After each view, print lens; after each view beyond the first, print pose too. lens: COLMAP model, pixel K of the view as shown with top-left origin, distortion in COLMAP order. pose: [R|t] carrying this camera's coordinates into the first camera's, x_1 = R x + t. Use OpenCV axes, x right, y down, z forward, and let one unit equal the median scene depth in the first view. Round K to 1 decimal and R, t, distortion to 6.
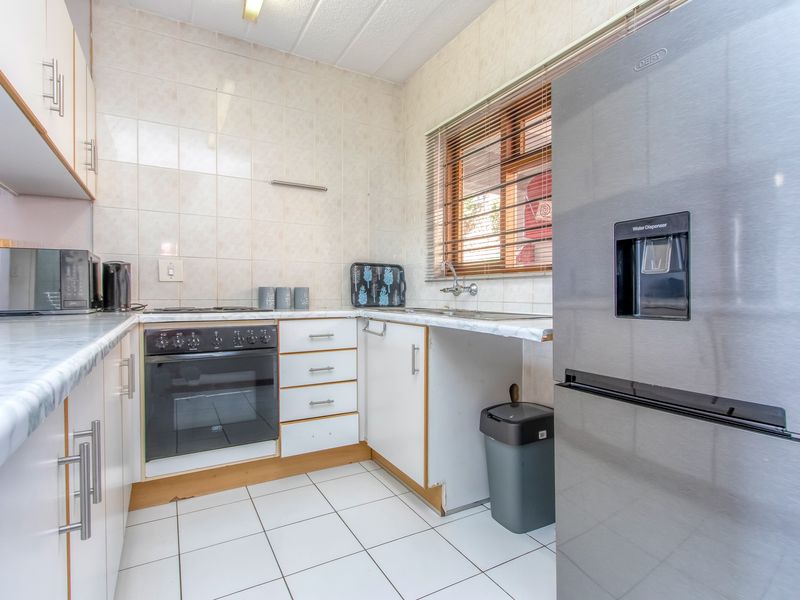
lens RADIAL K [[404.2, 0, 456.3], [0, 404.2, 303.1], [0, 0, 1]] dist [-0.000292, -0.000521]
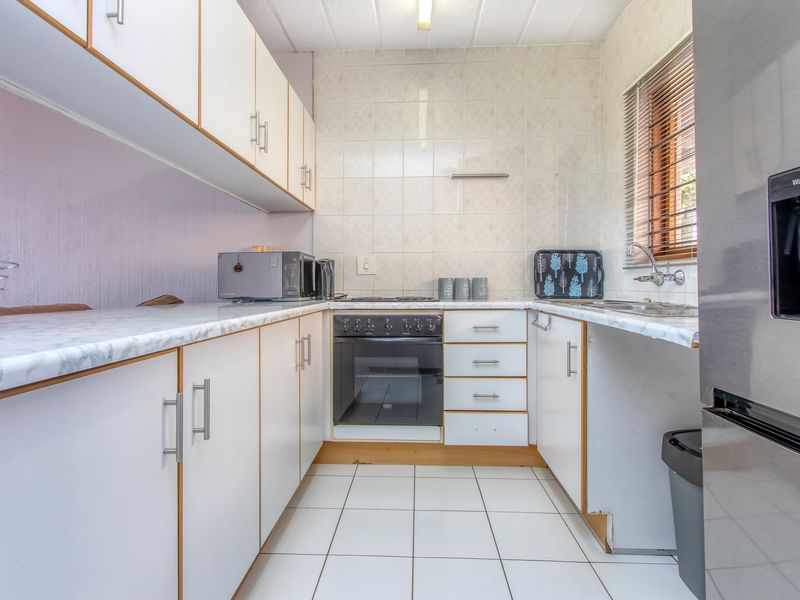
lens RADIAL K [[436.5, 0, 421.8], [0, 436.5, 287.2], [0, 0, 1]] dist [-0.002736, -0.000699]
pose [[0.840276, -0.002710, -0.542153, 0.108911], [-0.005811, 0.999885, -0.014004, -0.000383], [0.542128, 0.014918, 0.840163, 0.032542]]
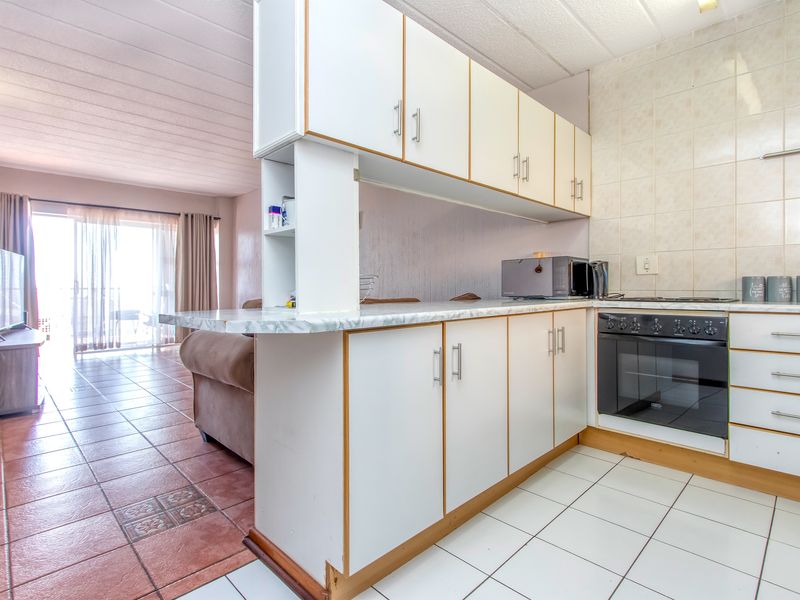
lens RADIAL K [[436.5, 0, 421.8], [0, 436.5, 287.2], [0, 0, 1]] dist [-0.002736, -0.000699]
pose [[0.302406, -0.001849, -0.953178, 0.287849], [-0.012959, 0.999898, -0.006050, -0.001126], [0.953091, 0.014182, 0.302351, 0.012059]]
